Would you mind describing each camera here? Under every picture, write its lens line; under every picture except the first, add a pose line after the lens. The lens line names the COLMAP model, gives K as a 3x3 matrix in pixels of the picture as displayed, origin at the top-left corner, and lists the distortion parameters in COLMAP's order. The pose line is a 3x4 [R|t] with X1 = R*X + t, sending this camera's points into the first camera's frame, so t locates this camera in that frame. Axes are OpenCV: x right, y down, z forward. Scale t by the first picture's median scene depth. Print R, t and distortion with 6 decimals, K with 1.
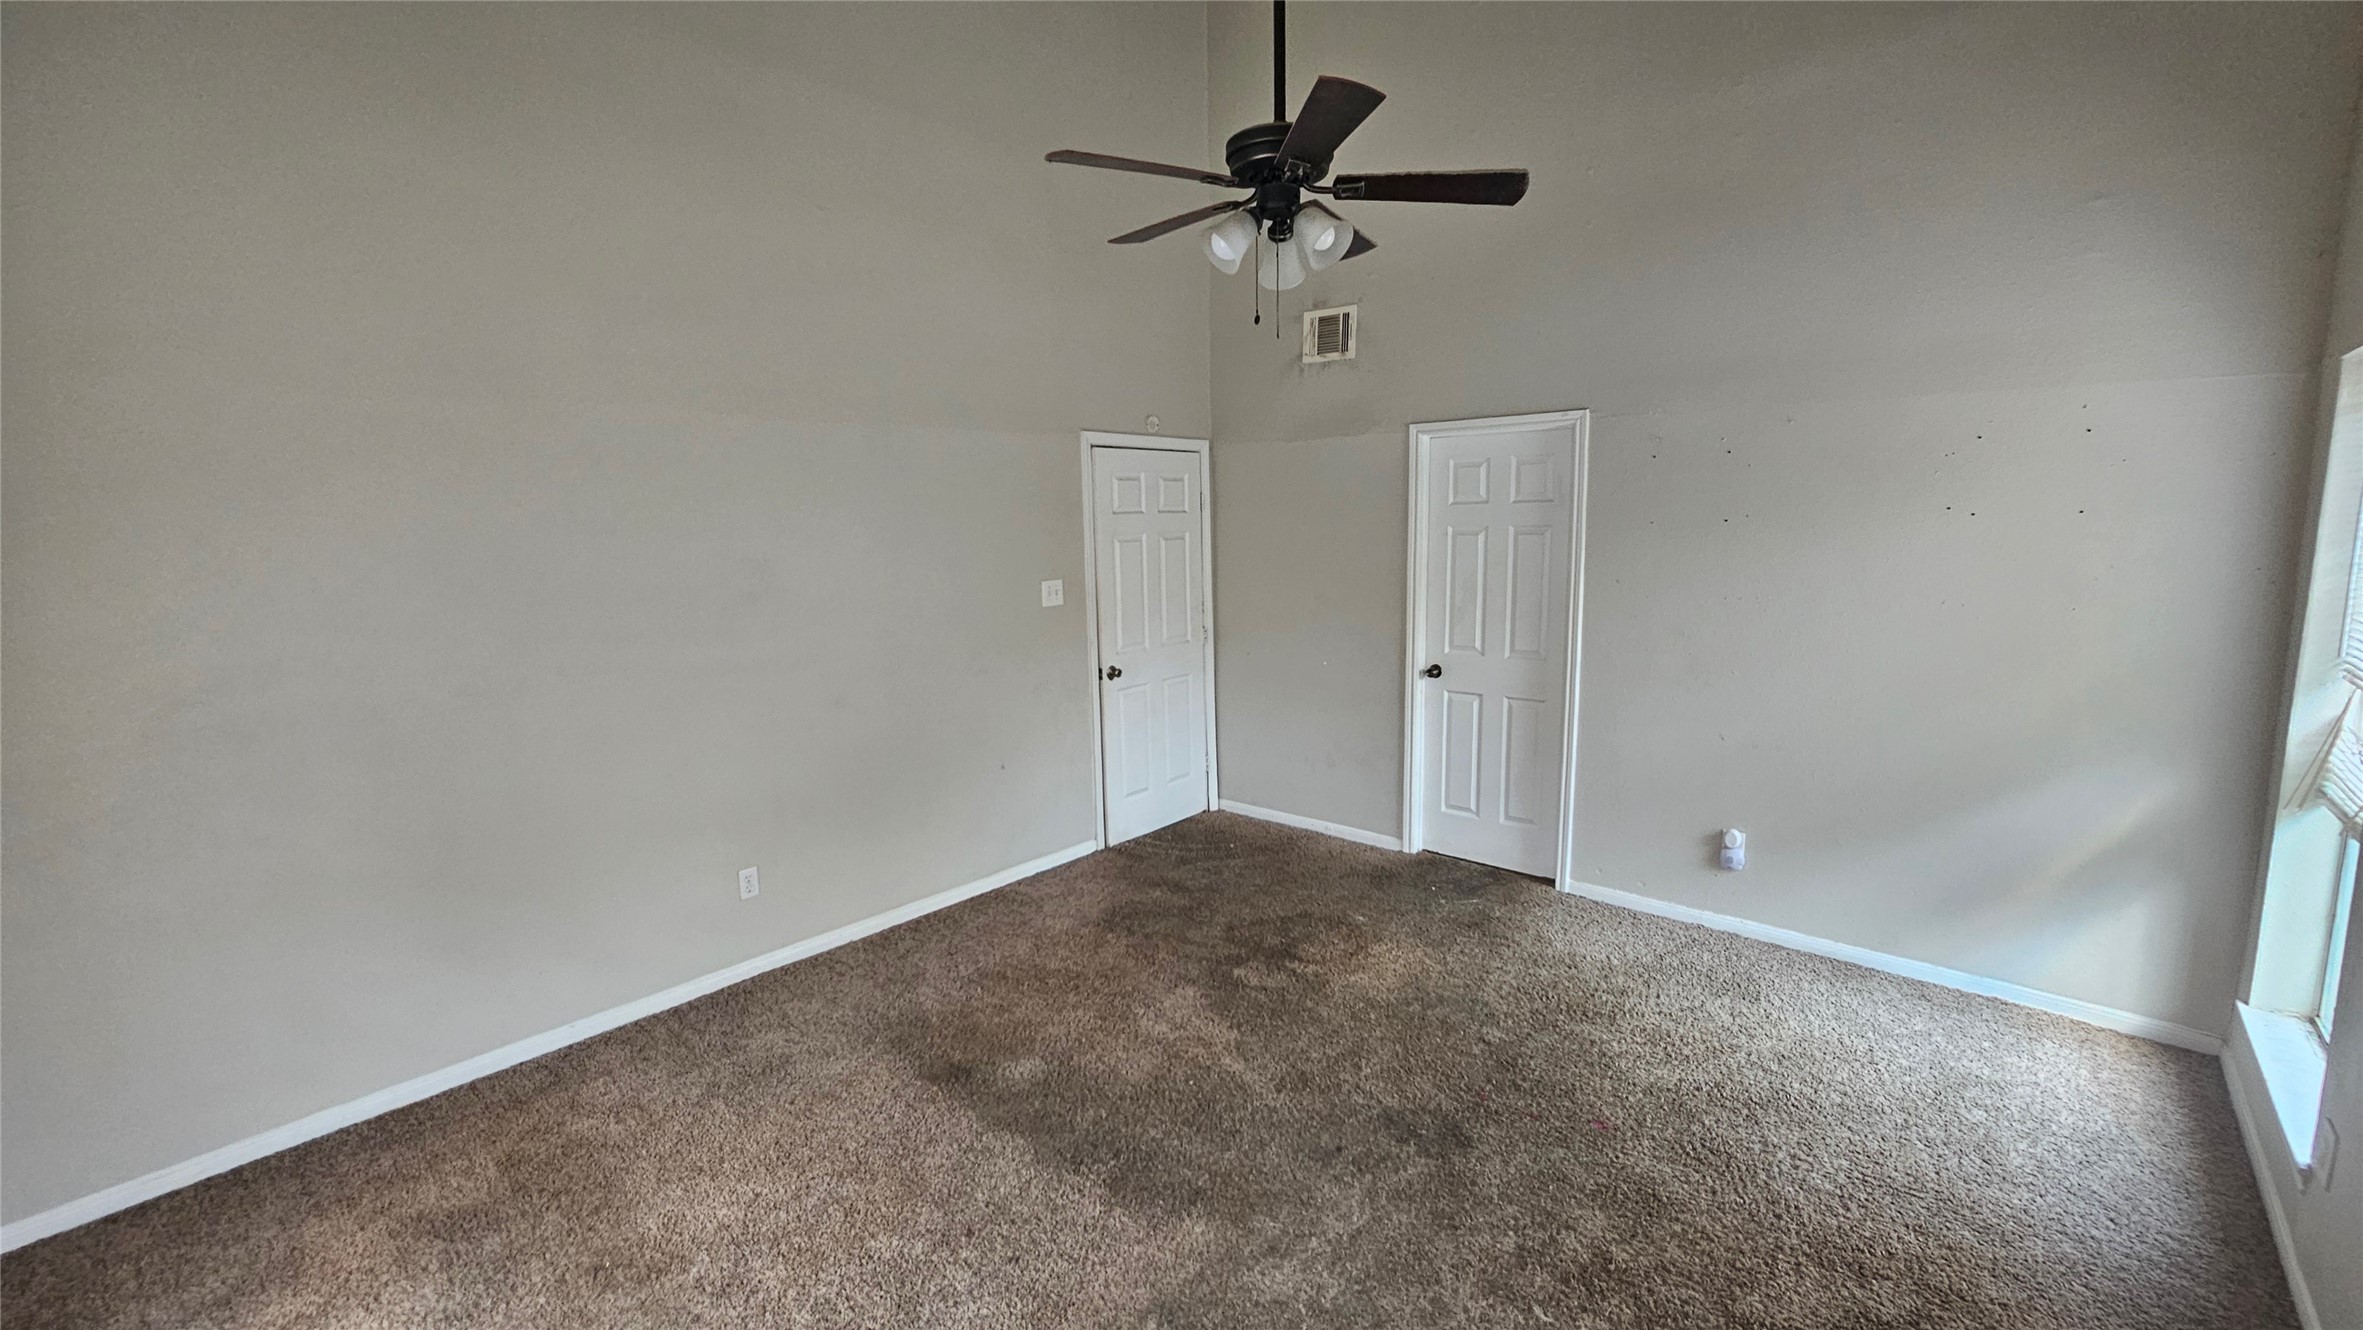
lens RADIAL K [[966.2, 0, 1177.2], [0, 966.2, 660.3], [0, 0, 1]] dist [-0.000523, -0.000107]
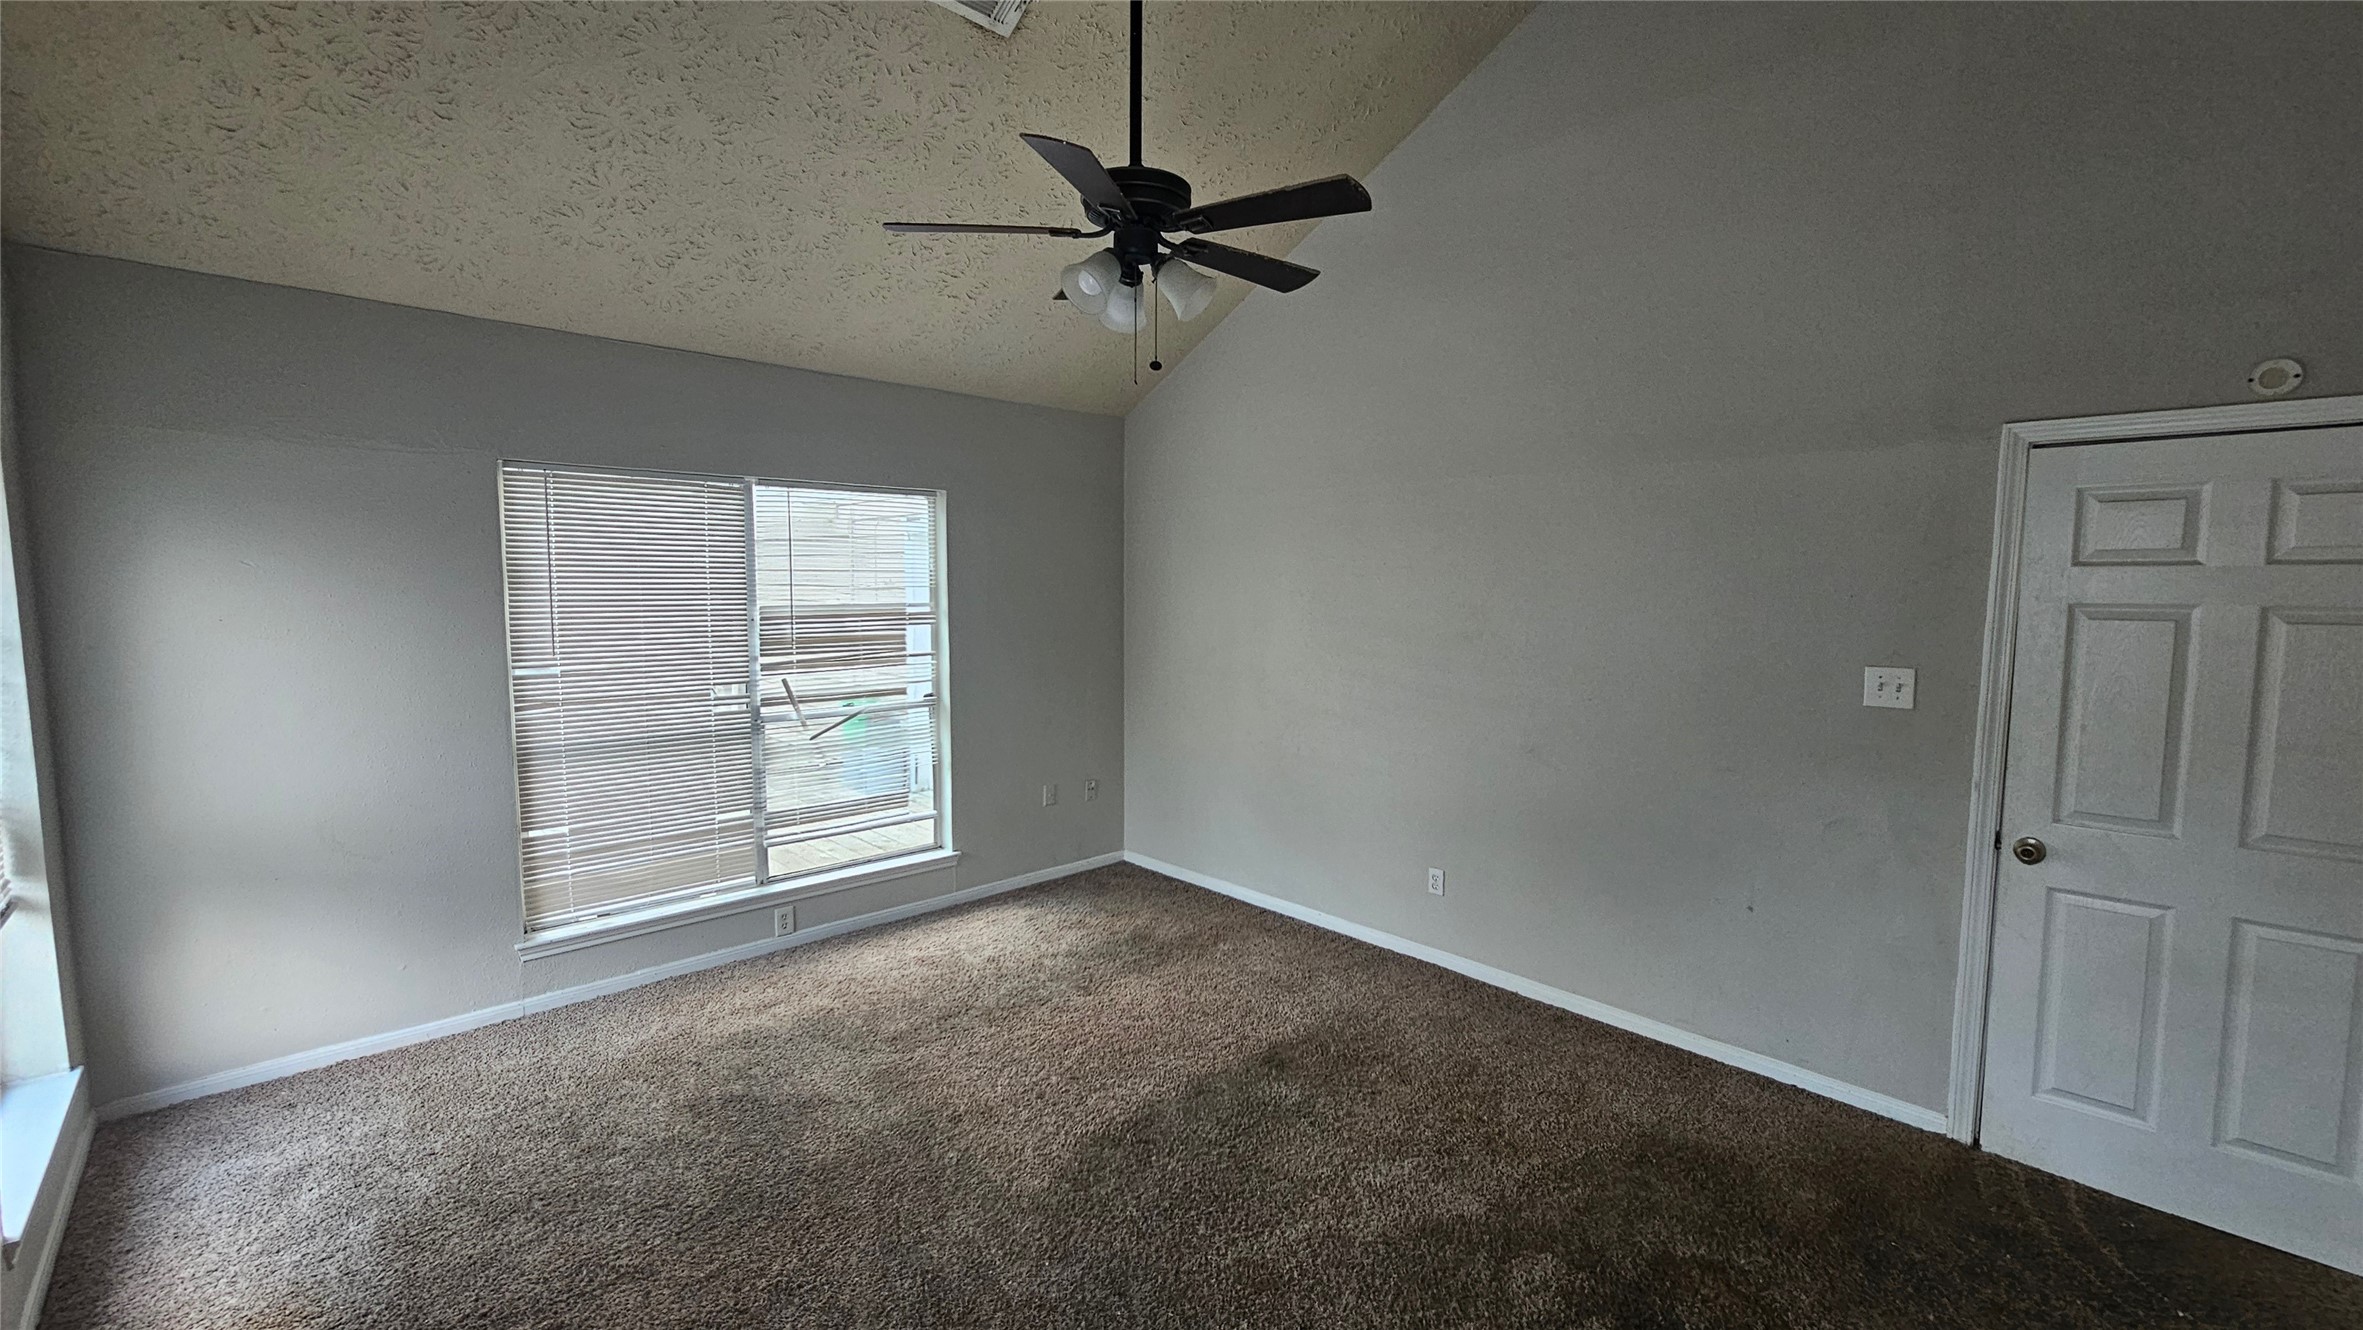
lens RADIAL K [[966.2, 0, 1177.2], [0, 966.2, 660.3], [0, 0, 1]] dist [-0.000523, -0.000107]
pose [[-0.084556, 0.105532, -0.990814, 0.615926], [-0.150780, 0.981570, 0.117415, -0.102987], [0.984945, 0.159323, -0.067086, 0.650297]]
